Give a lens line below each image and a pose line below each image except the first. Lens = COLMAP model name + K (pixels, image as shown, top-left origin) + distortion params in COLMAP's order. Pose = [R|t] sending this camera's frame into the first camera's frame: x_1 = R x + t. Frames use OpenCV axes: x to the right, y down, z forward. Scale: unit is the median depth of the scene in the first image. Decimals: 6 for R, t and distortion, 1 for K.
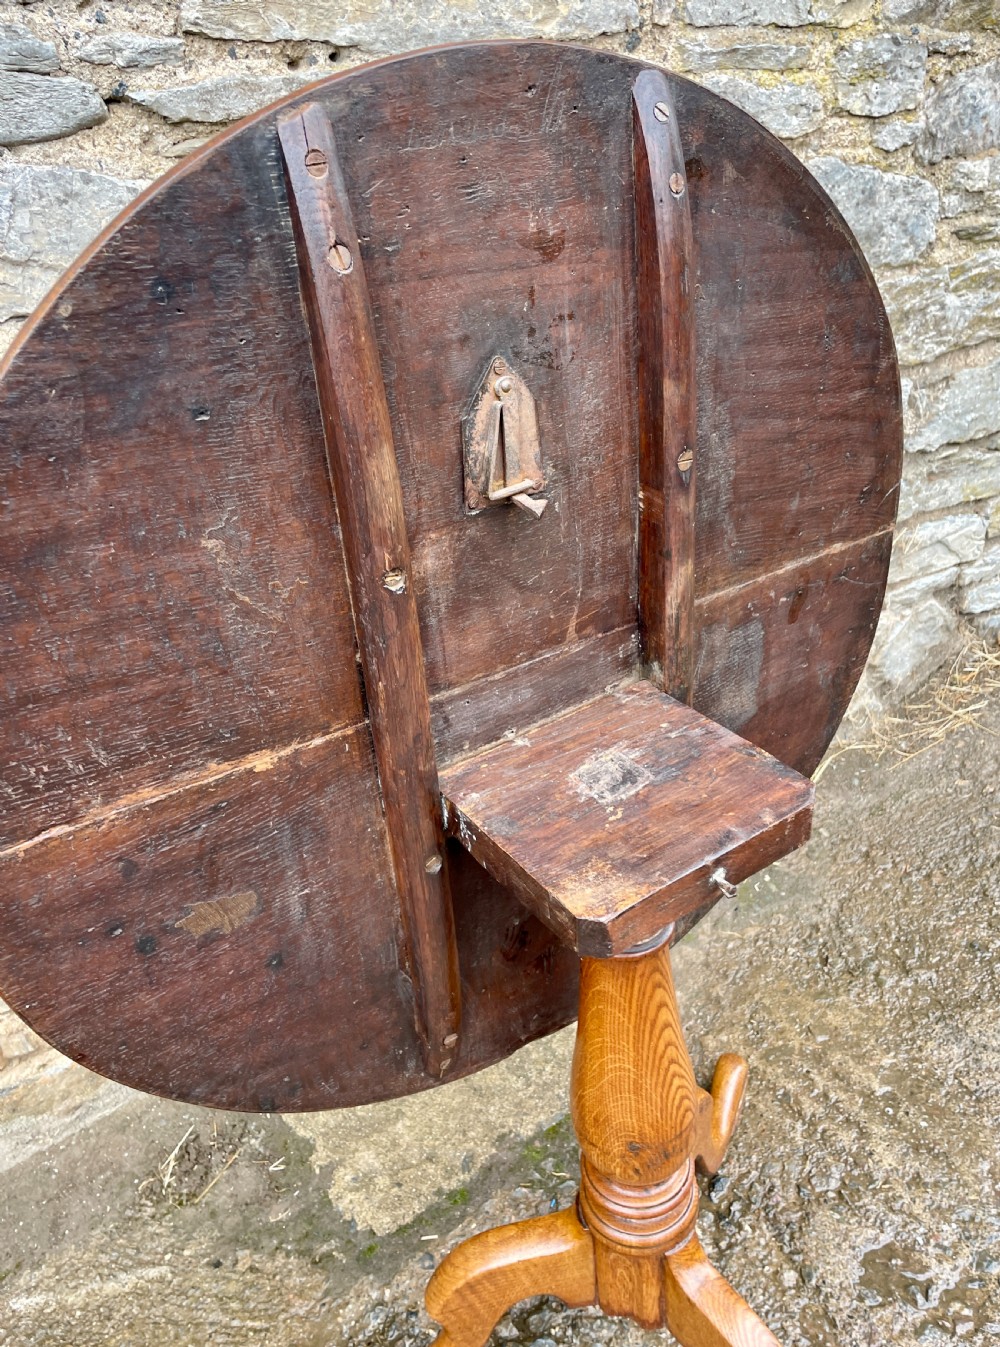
lens RADIAL K [[1077.6, 0, 535.9], [0, 1077.6, 630.4], [0, 0, 1]] dist [0.086404, -0.126048]
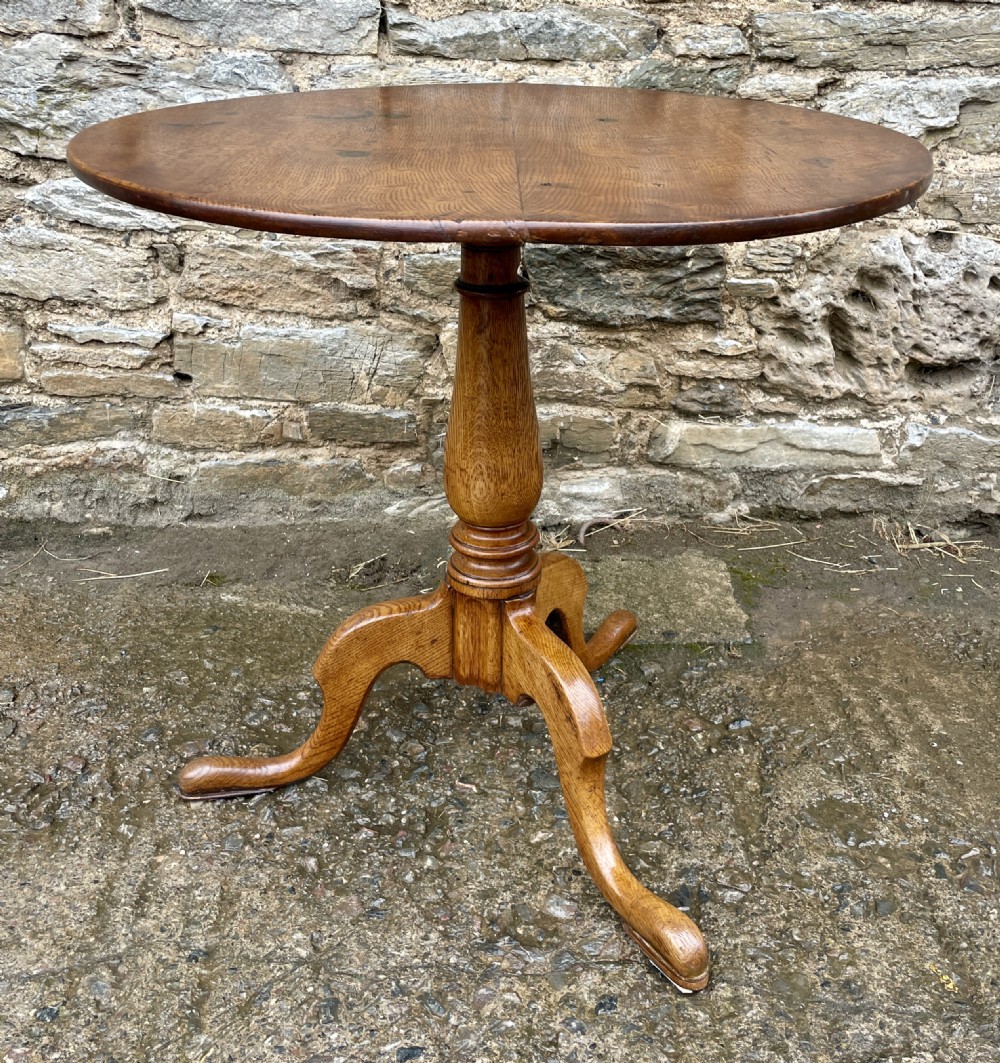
lens RADIAL K [[1214.1, 0, 542.9], [0, 1214.1, 422.2], [0, 0, 1]] dist [0.097816, -0.158128]
pose [[0.855539, 0.262463, -0.446280, 0.455307], [-0.310230, 0.949979, -0.036031, 0.317731], [0.414500, 0.169276, 0.894168, -0.226895]]
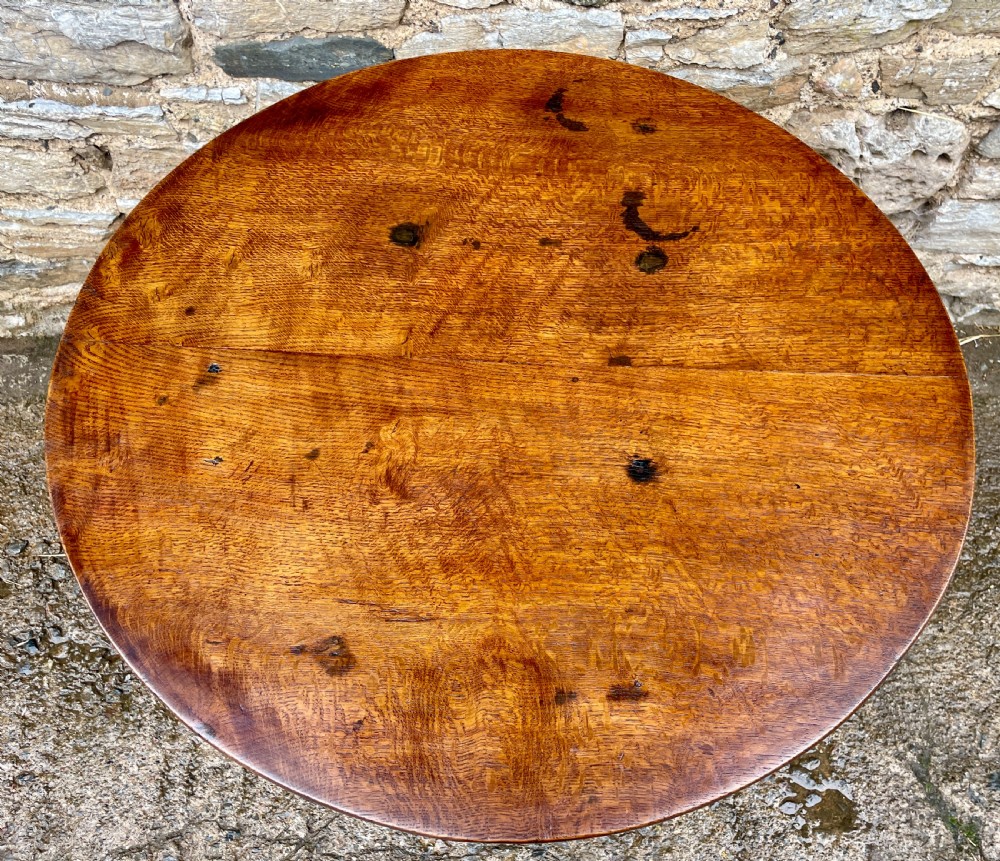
lens RADIAL K [[877.8, 0, 530.1], [0, 877.8, 432.3], [0, 0, 1]] dist [0.093018, -0.134290]
pose [[0.841209, 0.502375, -0.199965, 0.183056], [-0.309044, 0.750171, 0.584581, -0.279189], [0.443687, -0.429957, 0.786307, 0.112415]]
